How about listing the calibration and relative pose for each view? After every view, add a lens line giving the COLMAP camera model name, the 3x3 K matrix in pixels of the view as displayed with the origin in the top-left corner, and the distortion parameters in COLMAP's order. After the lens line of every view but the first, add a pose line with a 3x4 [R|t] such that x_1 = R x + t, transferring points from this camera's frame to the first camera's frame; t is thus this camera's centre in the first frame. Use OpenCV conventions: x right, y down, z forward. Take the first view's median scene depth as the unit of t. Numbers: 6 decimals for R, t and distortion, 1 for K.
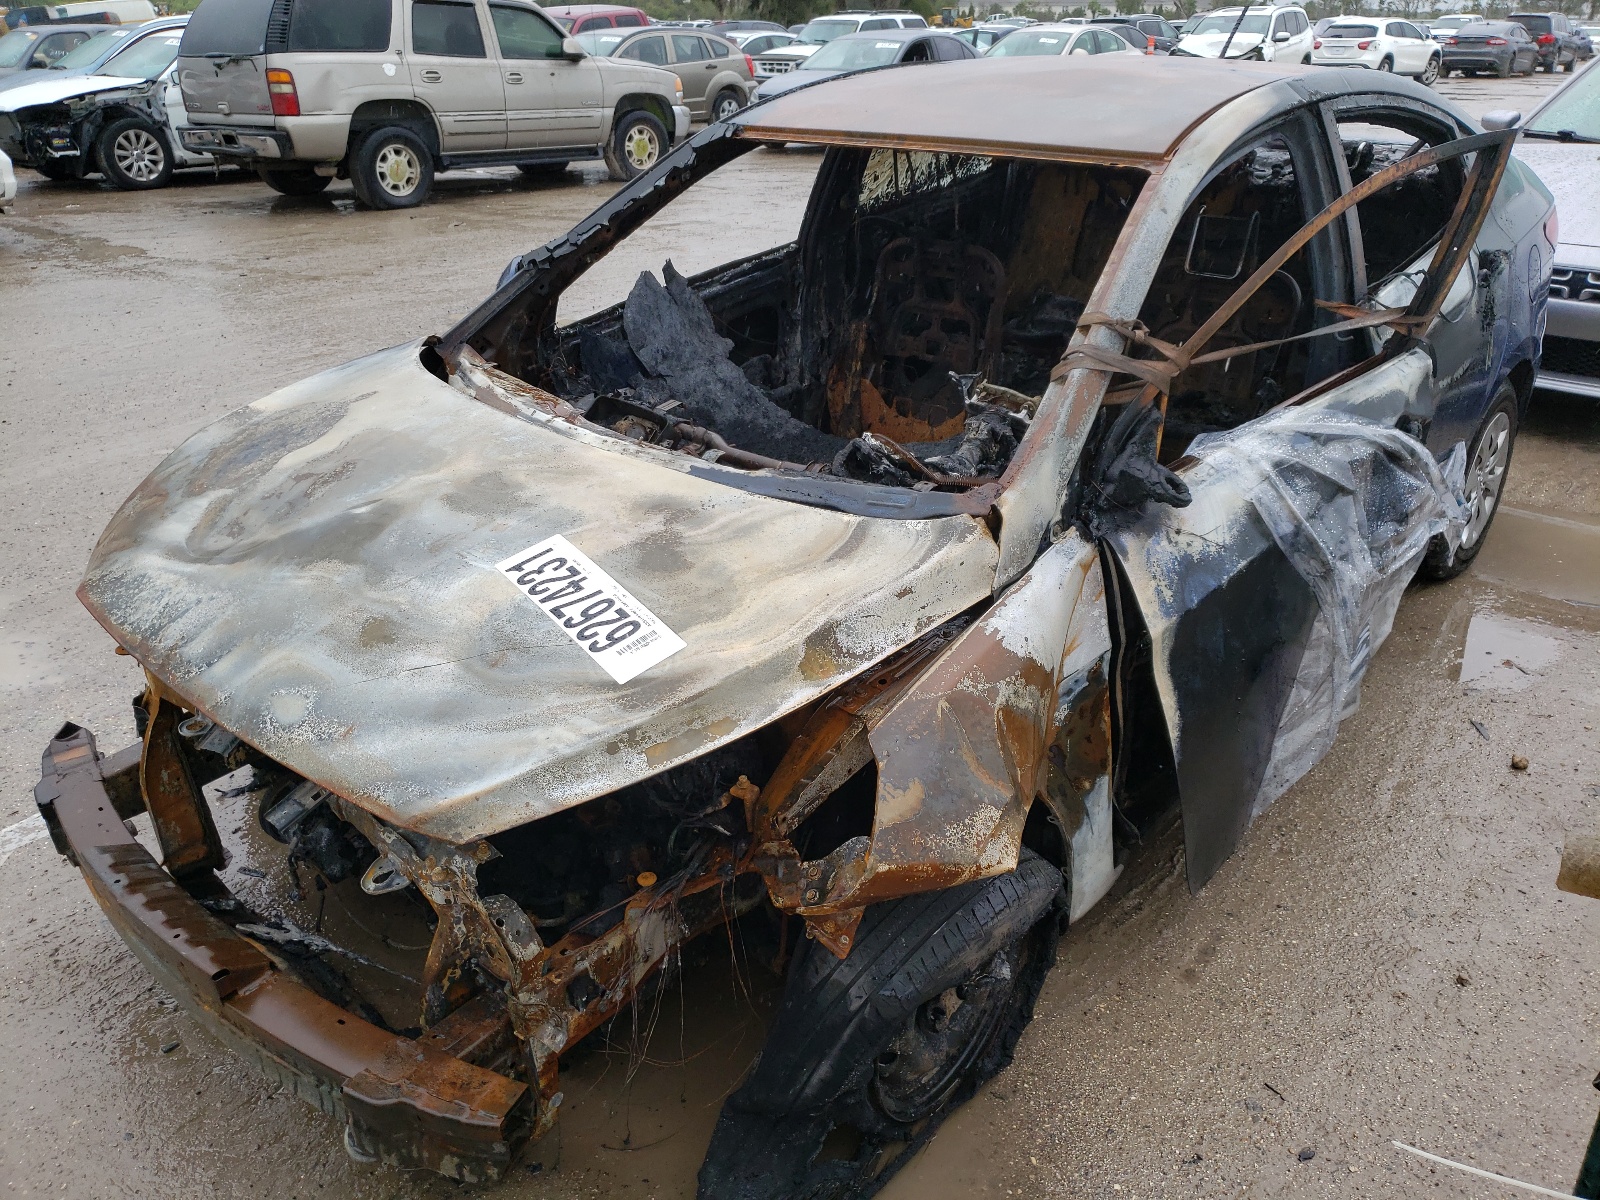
lens RADIAL K [[1174.0, 0, 800.0], [0, 1174.0, 600.0], [0, 0, 1]] dist [0.064173, -0.064949]
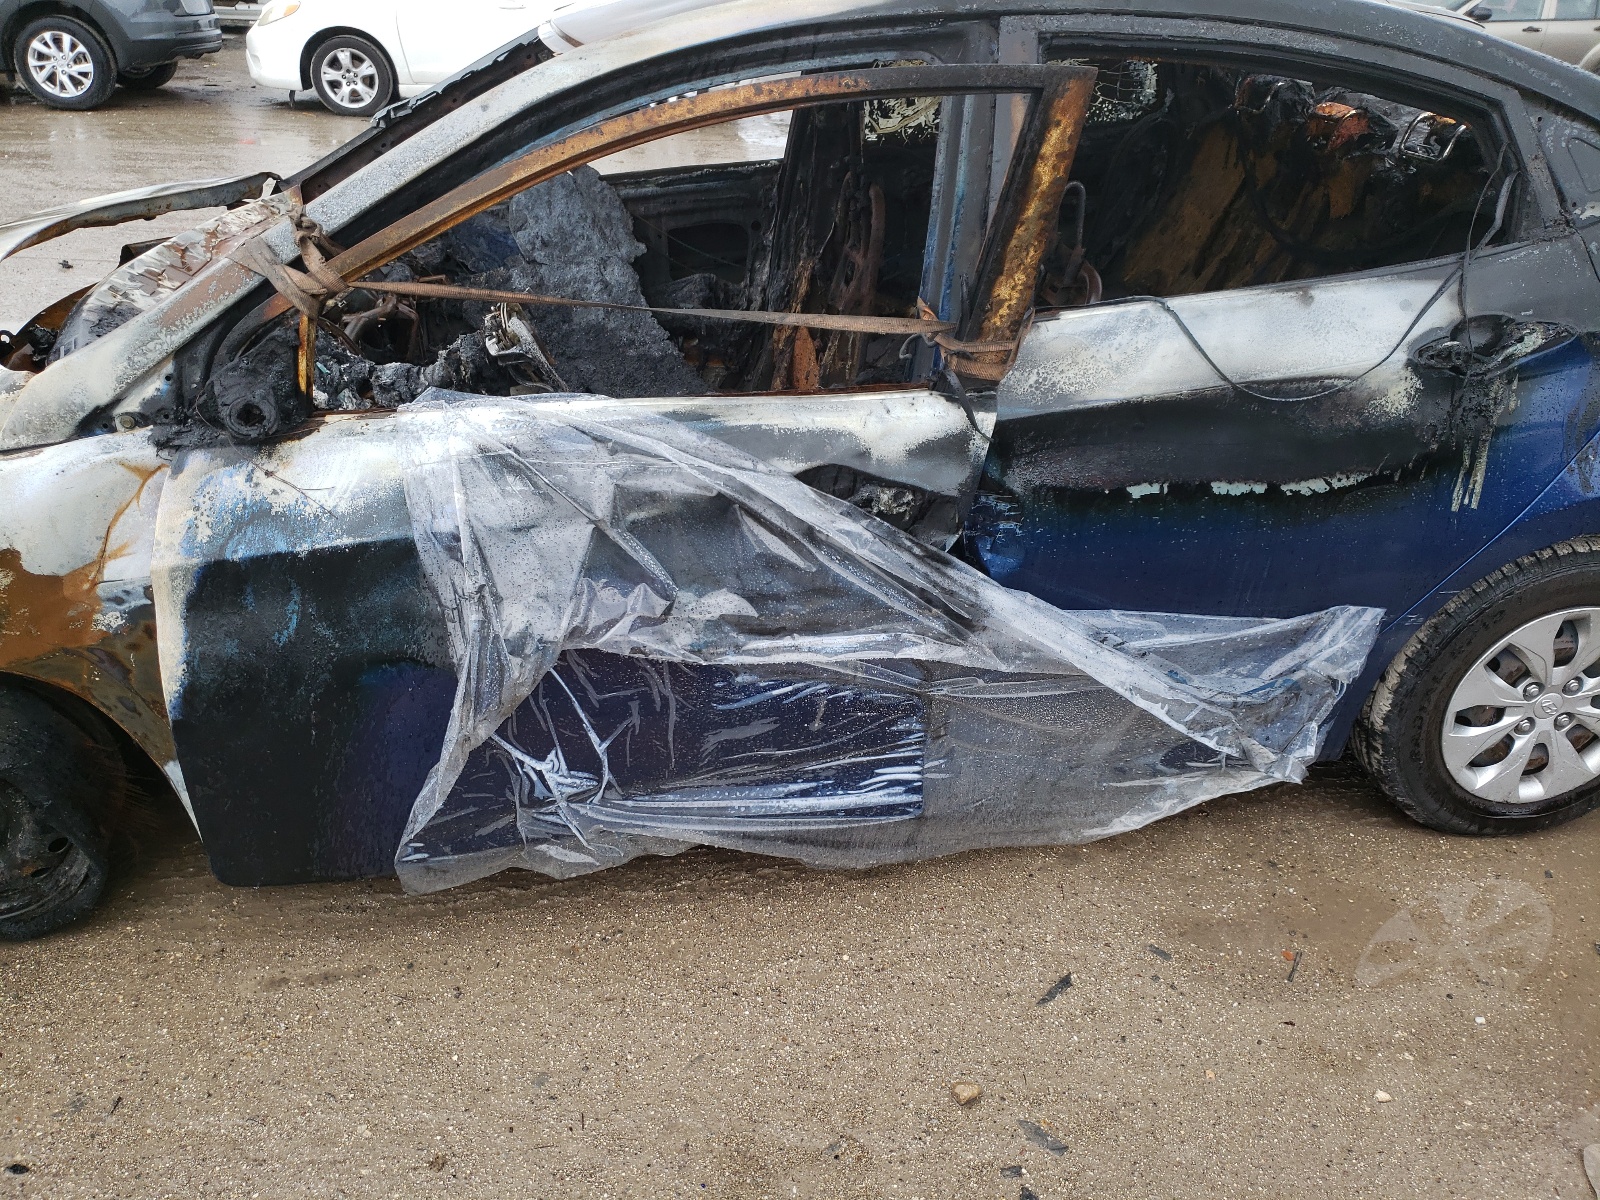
lens RADIAL K [[1174.0, 0, 800.0], [0, 1174.0, 600.0], [0, 0, 1]] dist [0.064173, -0.064949]
pose [[0.776964, 0.338273, -0.530941, 0.898049], [-0.317698, 0.938788, 0.133210, -0.169148], [0.543503, 0.065180, 0.836873, 0.413844]]
